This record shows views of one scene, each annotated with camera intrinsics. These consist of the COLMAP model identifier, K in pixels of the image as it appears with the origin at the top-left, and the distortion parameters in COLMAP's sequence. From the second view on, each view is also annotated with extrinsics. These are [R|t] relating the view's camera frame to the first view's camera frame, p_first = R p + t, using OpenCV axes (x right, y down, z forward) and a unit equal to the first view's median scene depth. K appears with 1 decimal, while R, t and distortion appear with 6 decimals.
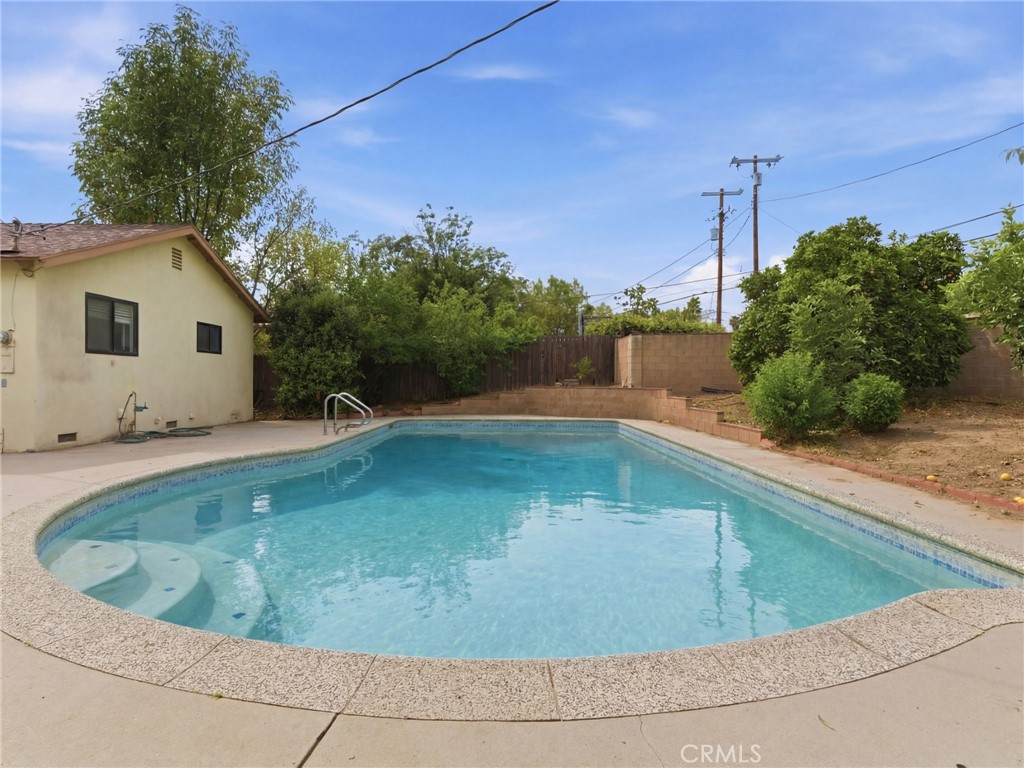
lens RADIAL K [[525.2, 0, 506.0], [0, 525.2, 385.6], [0, 0, 1]] dist [-0.000252, 0.001989]
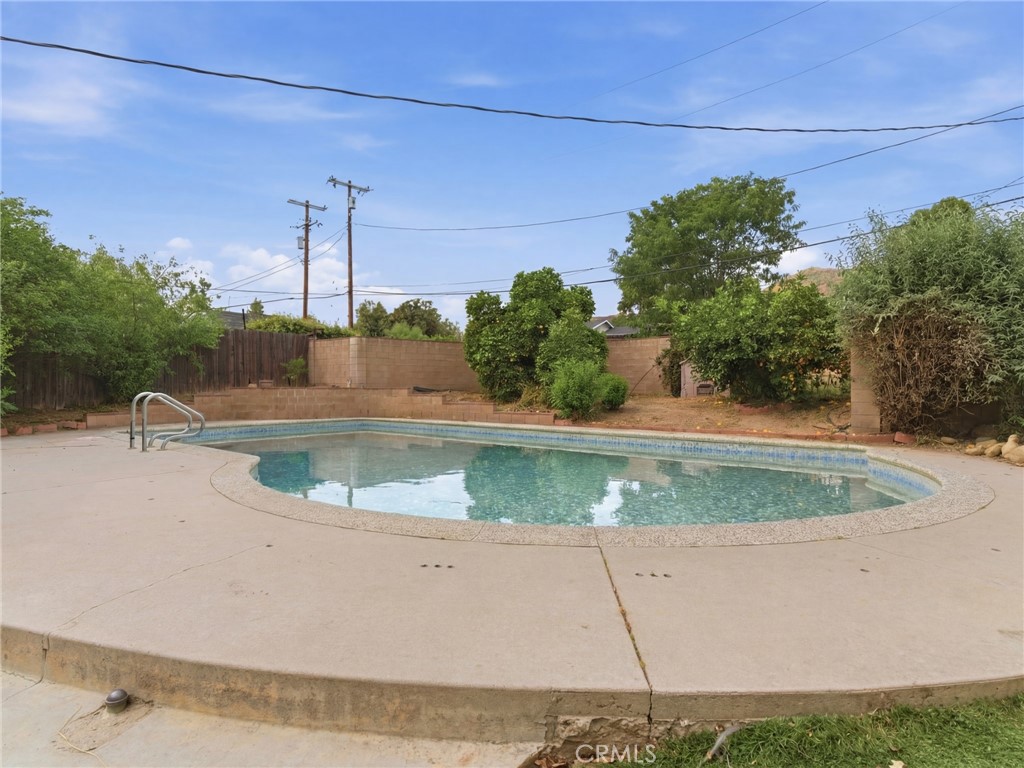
lens RADIAL K [[525.2, 0, 505.8], [0, 525.2, 383.5], [0, 0, 1]] dist [-0.000252, 0.001989]
pose [[0.643764, 0.003037, 0.765218, -0.155757], [0.011701, 0.999836, -0.013811, 0.005679], [-0.765135, 0.017845, 0.643623, 0.048850]]
